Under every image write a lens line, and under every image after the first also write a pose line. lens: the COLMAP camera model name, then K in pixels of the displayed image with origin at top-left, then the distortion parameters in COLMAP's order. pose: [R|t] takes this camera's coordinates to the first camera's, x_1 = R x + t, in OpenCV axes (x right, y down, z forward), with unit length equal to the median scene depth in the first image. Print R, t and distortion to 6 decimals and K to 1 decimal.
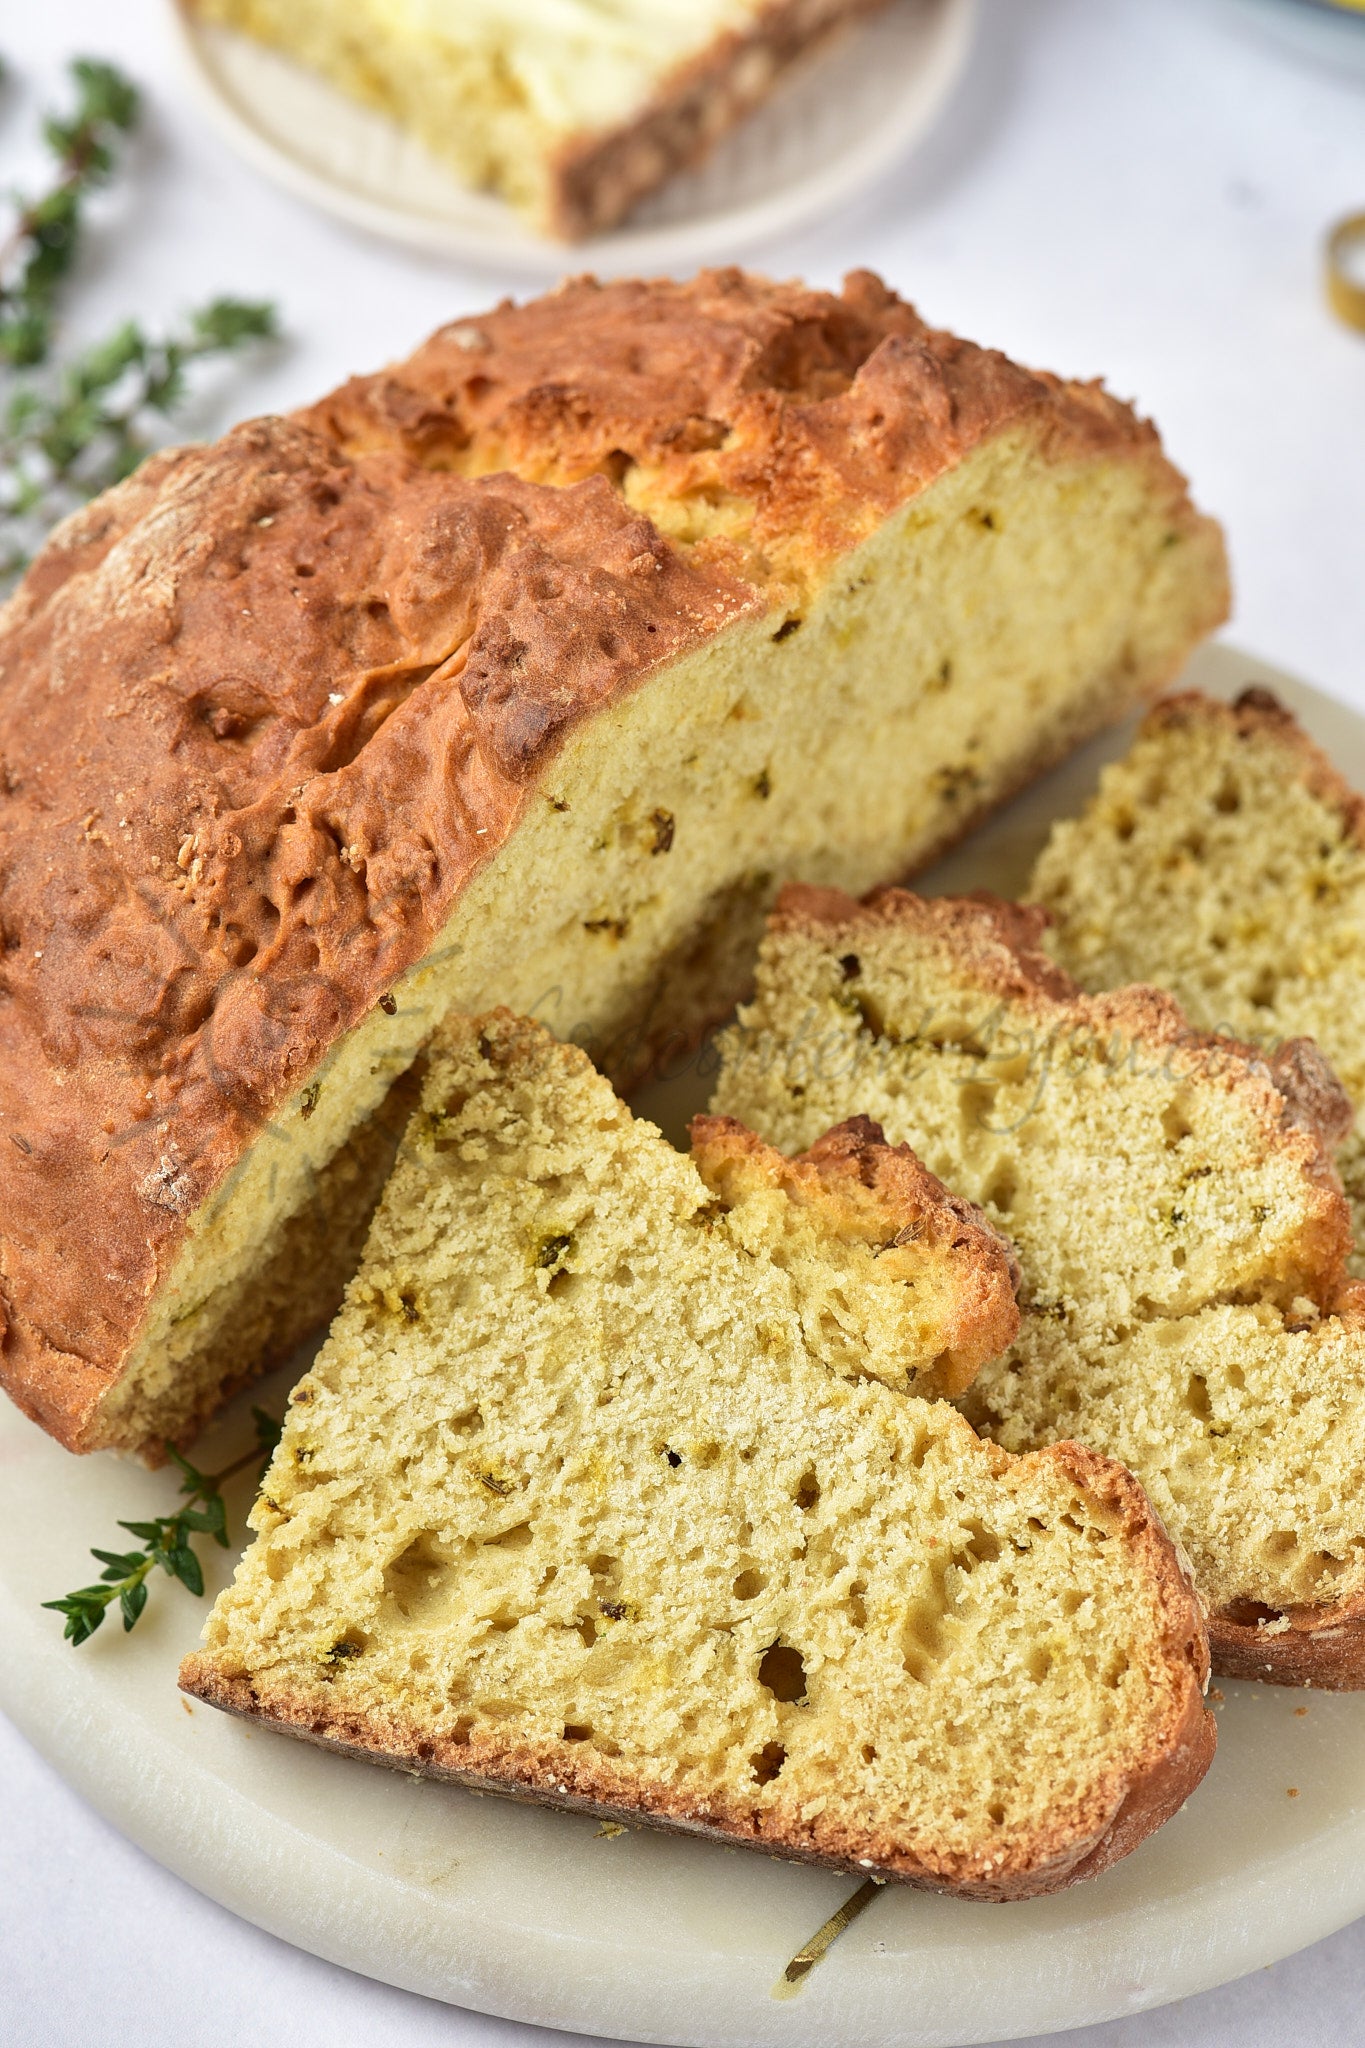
lens RADIAL K [[7059.2, 0, 691.8], [0, 7059.2, 1024.3], [0, 0, 1]] dist [-0.164363, 0.589342]
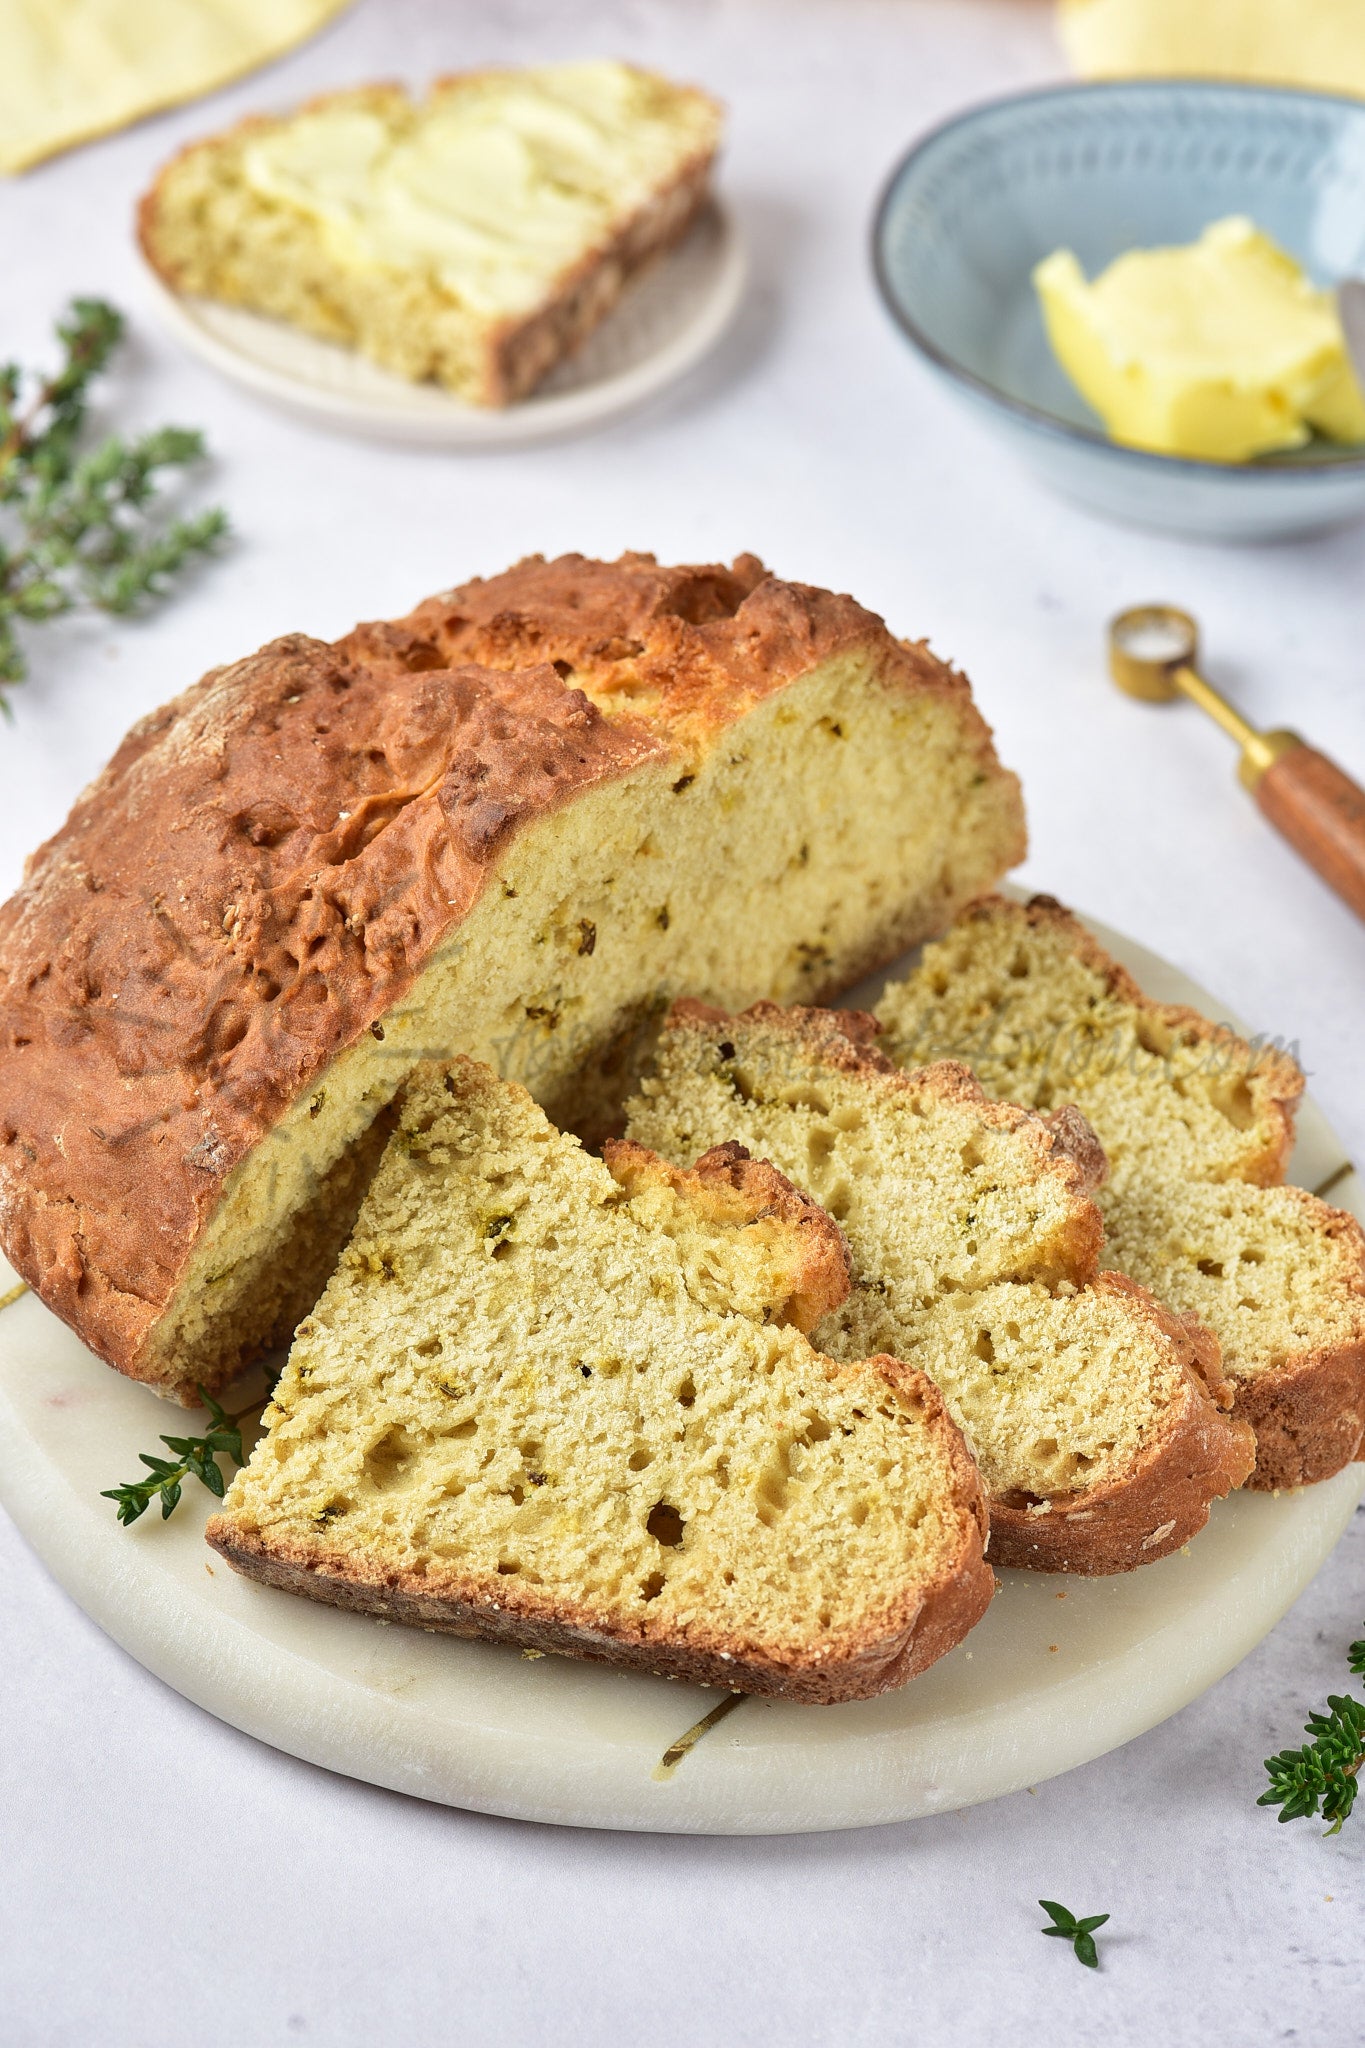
lens RADIAL K [[6719.0, 0, 681.7], [0, 6719.0, 1027.8], [0, 0, 1]] dist [-0.154040, 1.022798]
pose [[0.999738, 0.020956, 0.009214, 0.002445], [-0.019251, 0.987412, -0.156995, 0.193780], [-0.012388, 0.156777, 0.987556, -0.250340]]
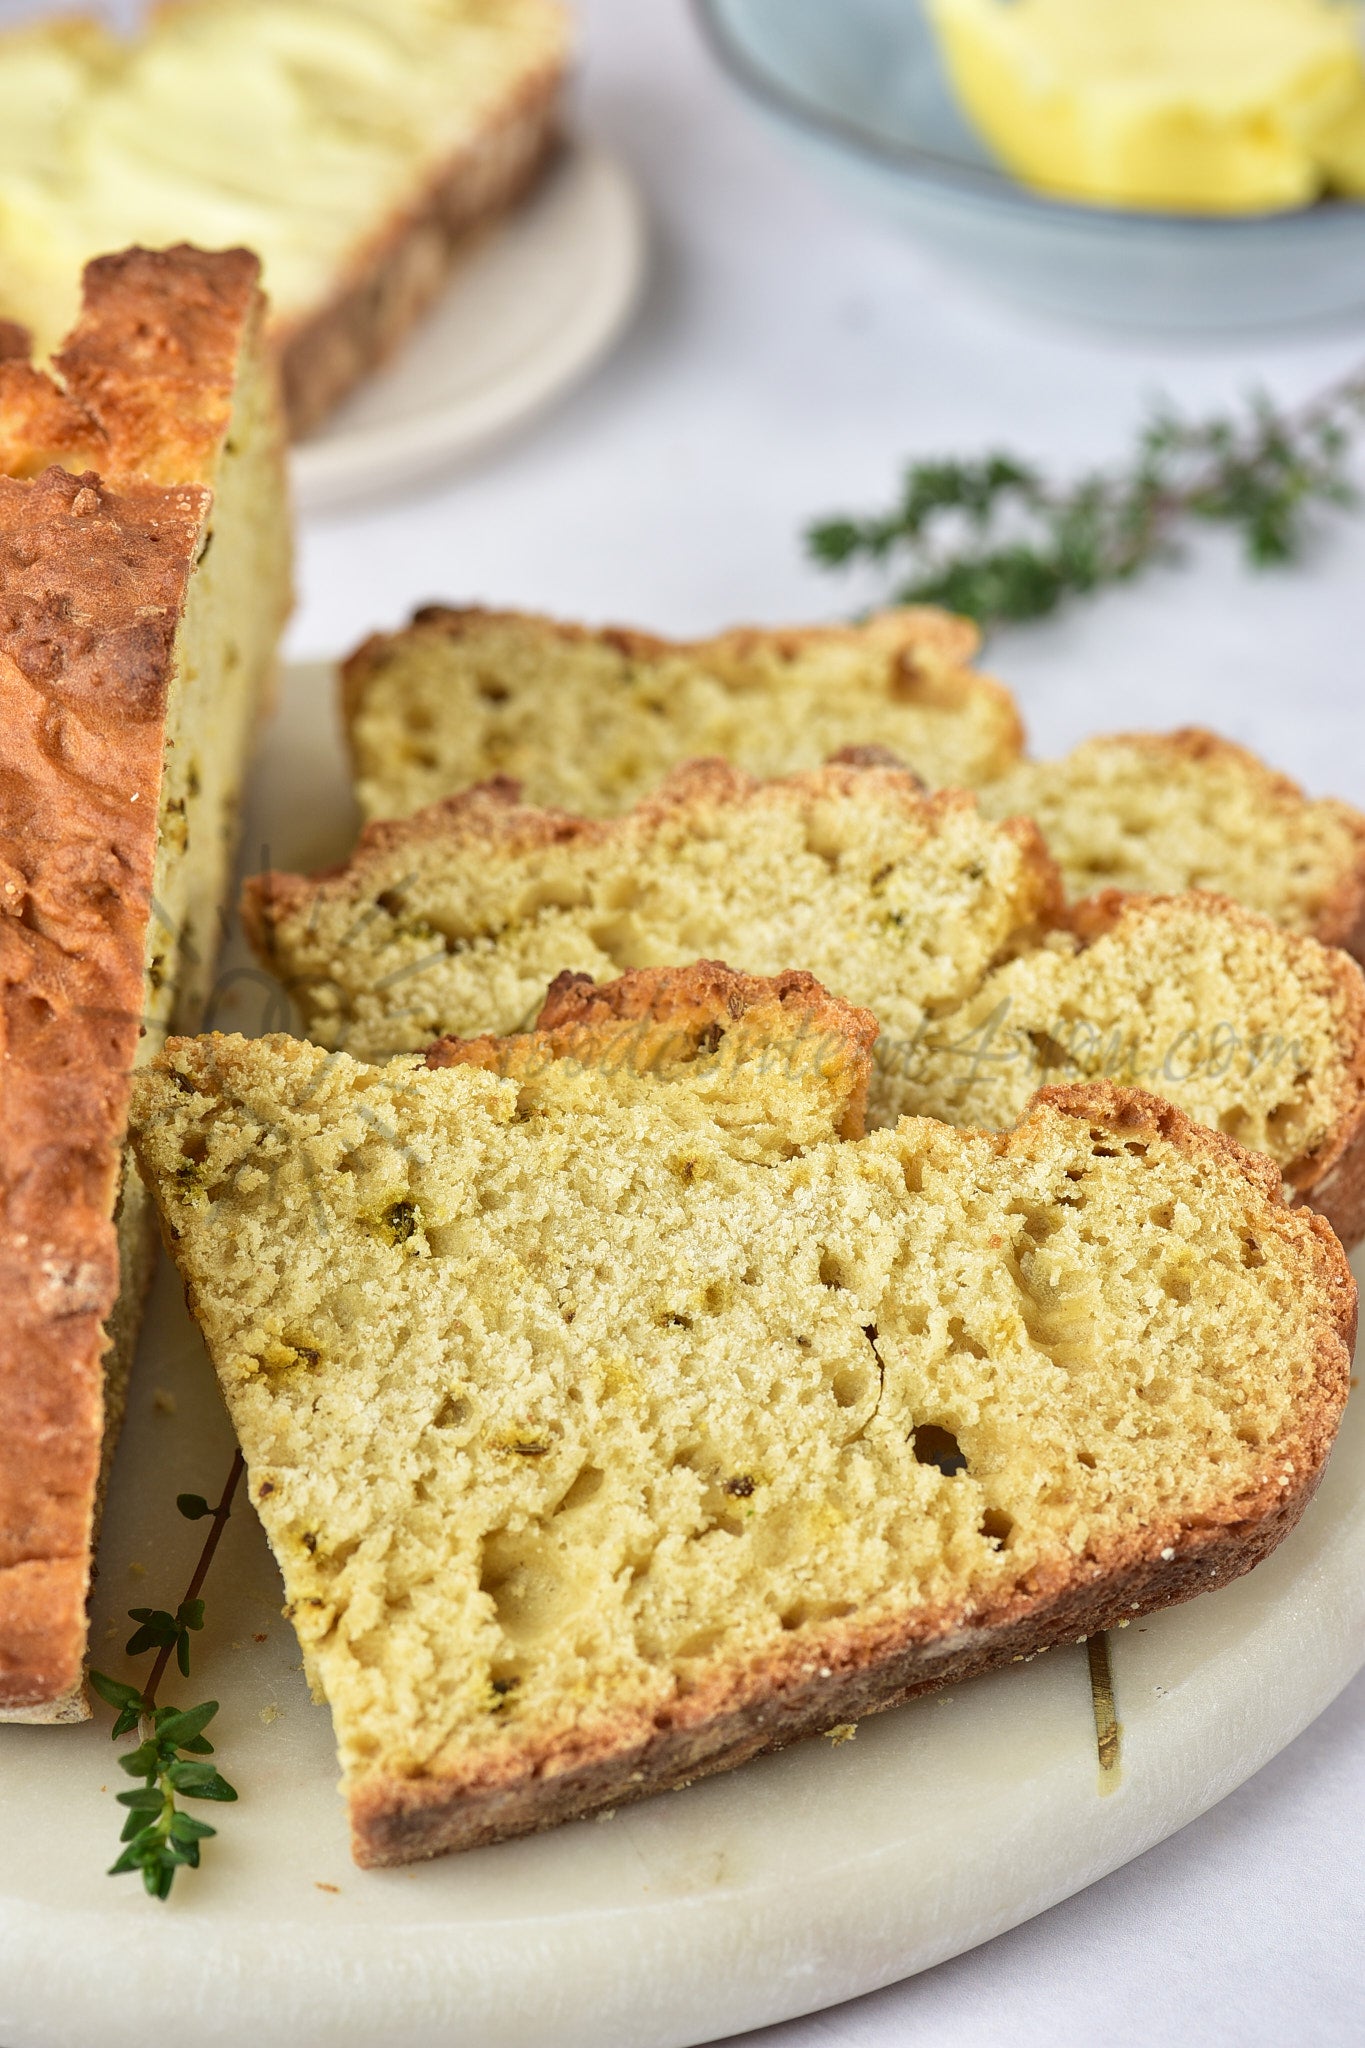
lens RADIAL K [[7310.0, 0, 684.2], [0, 7310.0, 1024.4], [0, 0, 1]] dist [-0.173180, -0.147359]
pose [[0.763060, -0.411922, 0.498057, -0.431061], [0.511311, 0.856088, -0.075333, 0.097138], [-0.395349, 0.312145, 0.863866, 0.212113]]
